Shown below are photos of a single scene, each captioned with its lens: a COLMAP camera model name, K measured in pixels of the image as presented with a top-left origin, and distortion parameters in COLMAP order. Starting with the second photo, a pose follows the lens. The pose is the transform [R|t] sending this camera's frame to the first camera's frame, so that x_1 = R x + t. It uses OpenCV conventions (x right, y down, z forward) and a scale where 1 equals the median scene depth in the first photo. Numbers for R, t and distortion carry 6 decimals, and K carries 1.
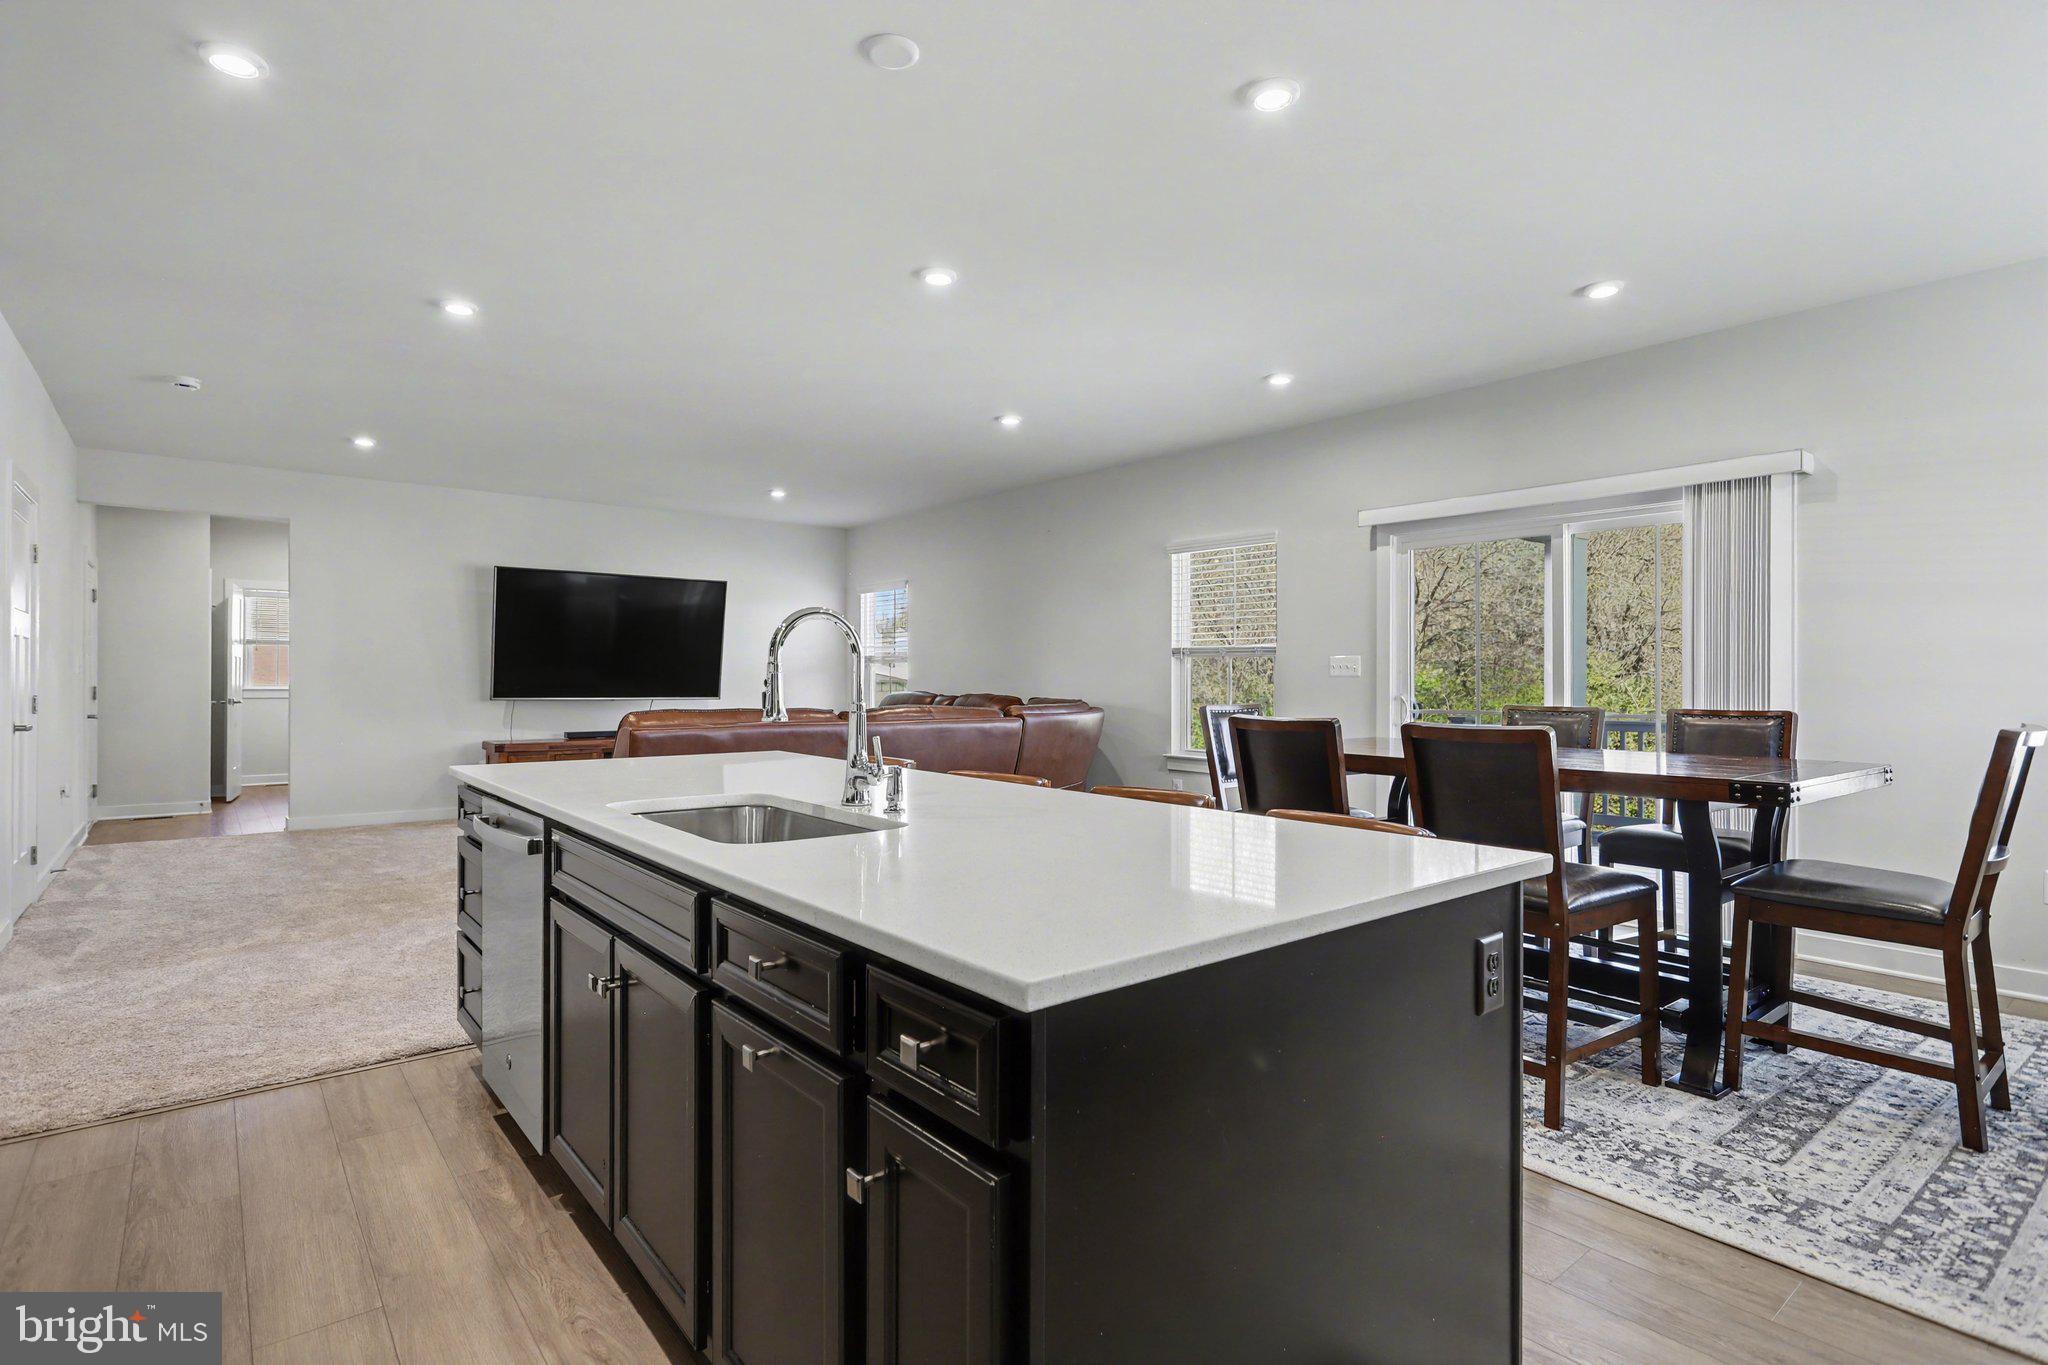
lens RADIAL K [[1010.4, 0, 1021.7], [0, 1010.4, 675.6], [0, 0, 1]] dist [0.000346, -0.001080]
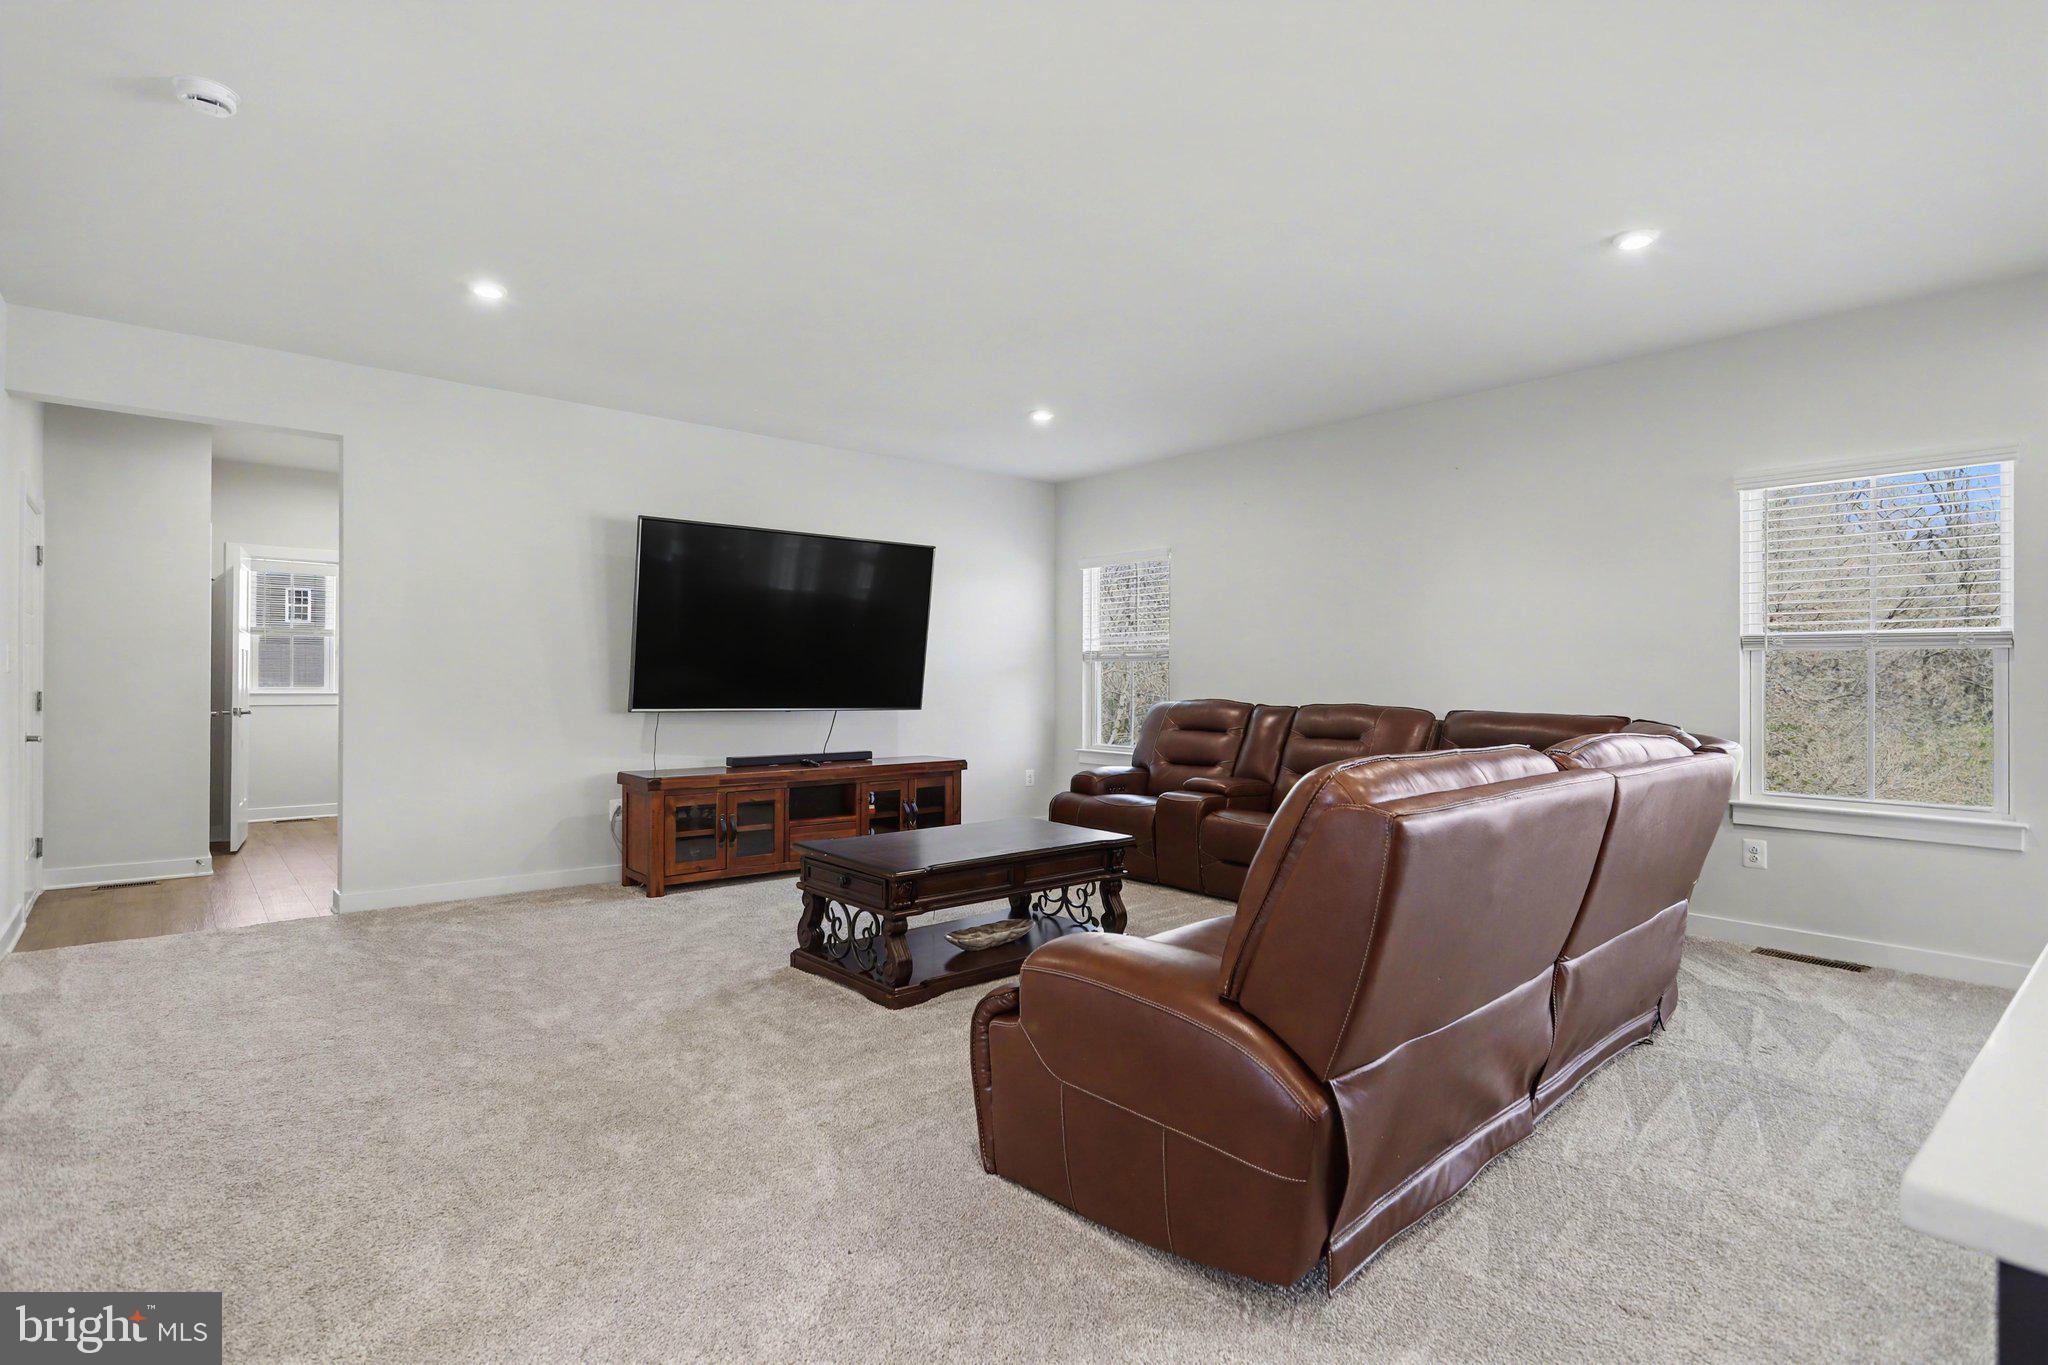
lens RADIAL K [[1010.4, 0, 1024.2], [0, 1010.4, 675.7], [0, 0, 1]] dist [0.000346, -0.001080]
pose [[0.999786, 0.001780, 0.020608, -0.278978], [-0.001783, 0.999998, 0.000112, -0.001069], [-0.020608, -0.000149, 0.999788, 0.316637]]
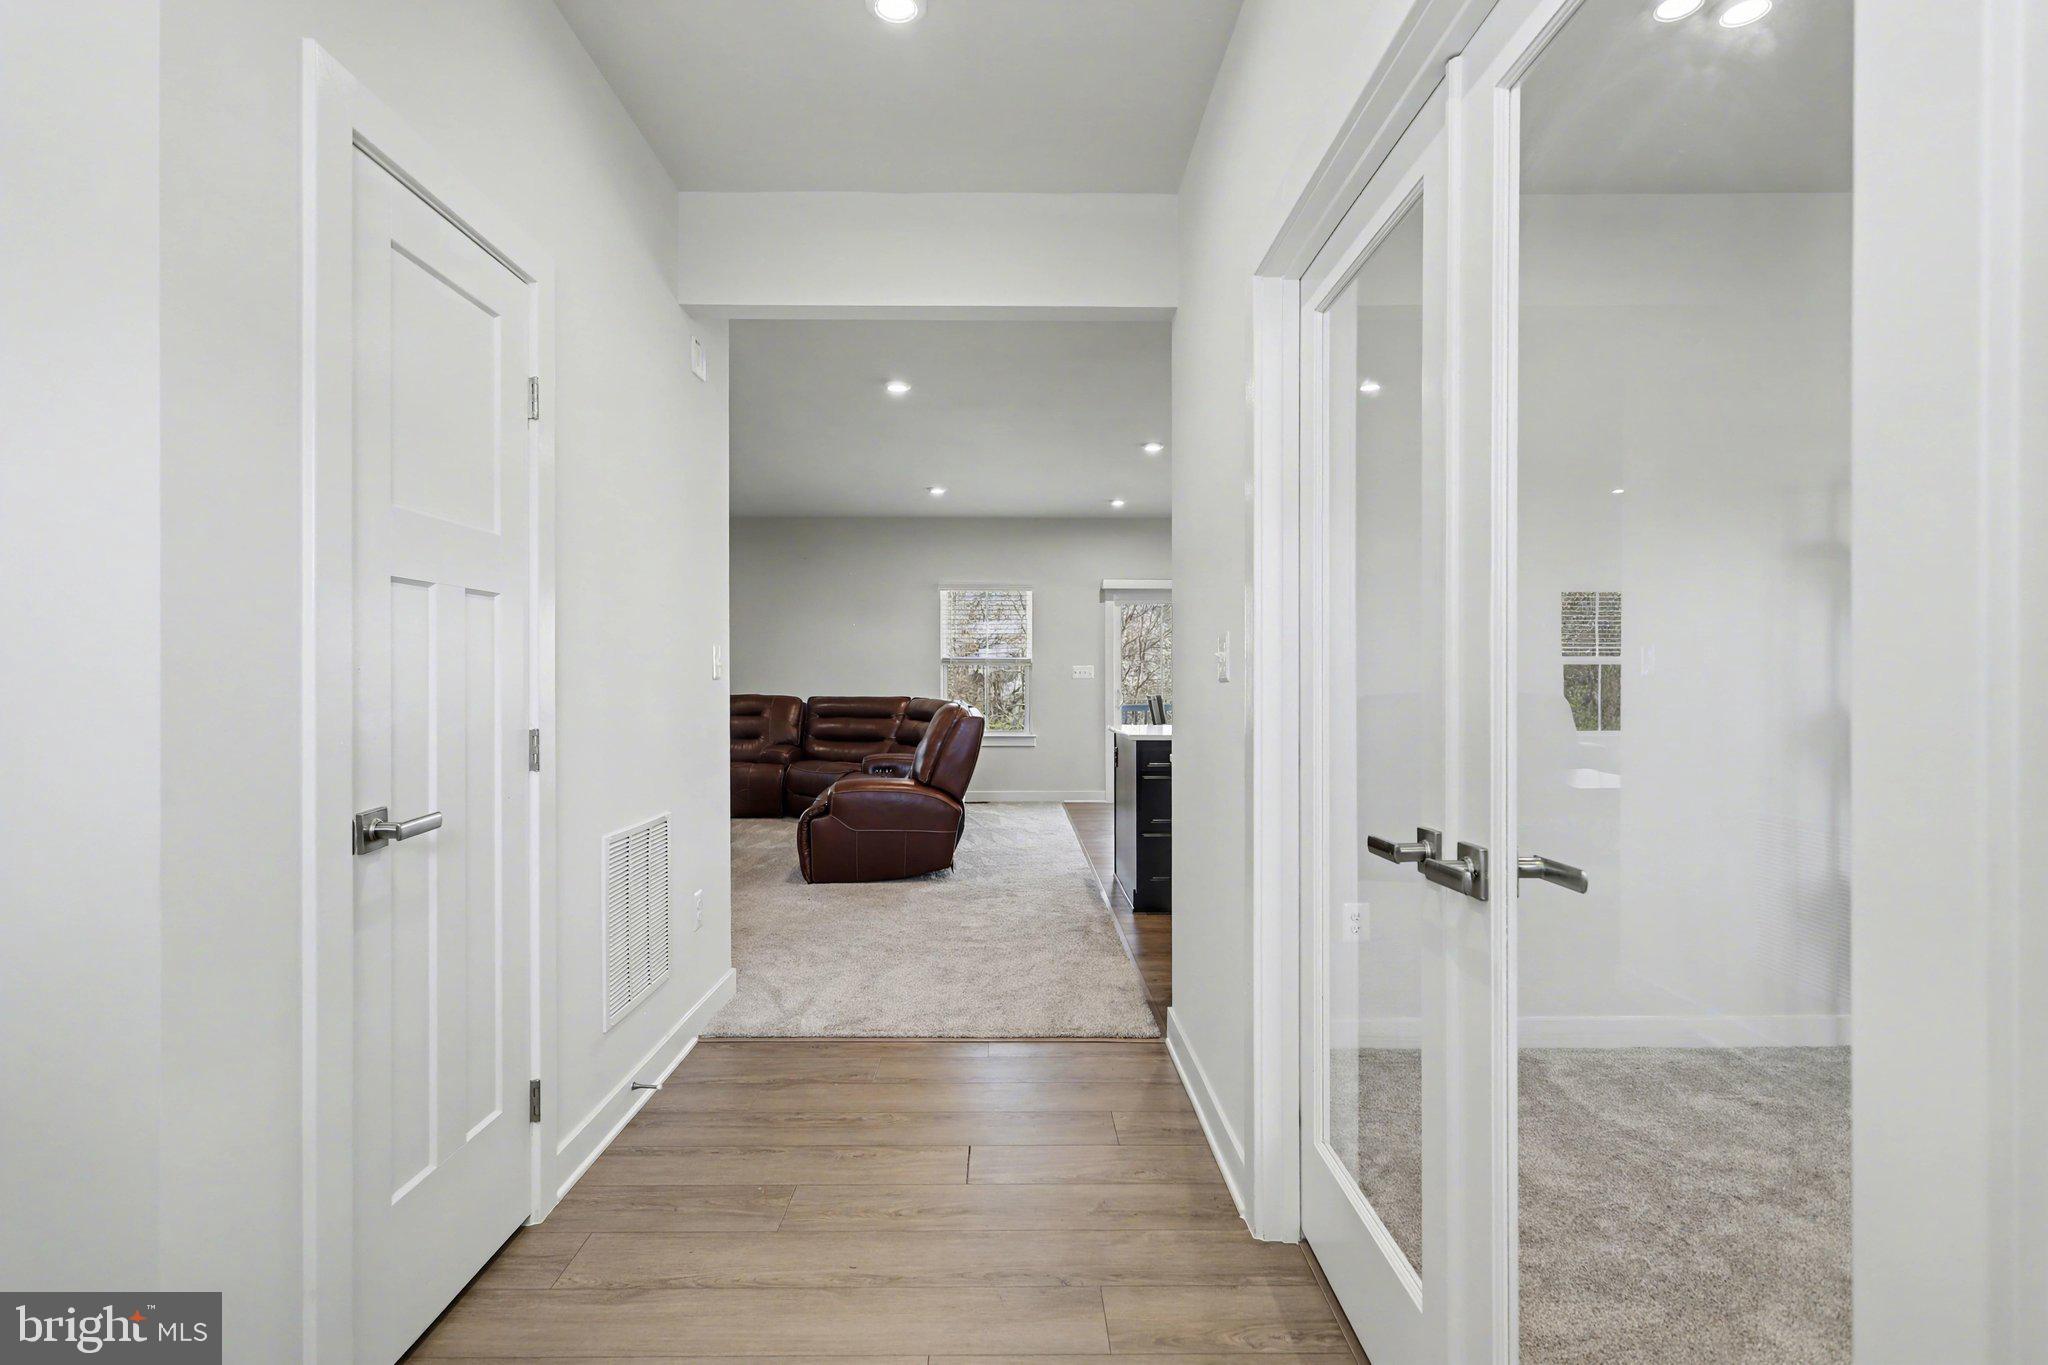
lens RADIAL K [[1010.4, 0, 1015.8], [0, 1010.4, 684.1], [0, 0, 1]] dist [0.000346, -0.001080]
pose [[0.623425, -0.007790, 0.781844, -0.754285], [0.004732, 0.999970, 0.006190, -0.000314], [-0.781869, -0.000159, 0.623443, 0.050236]]
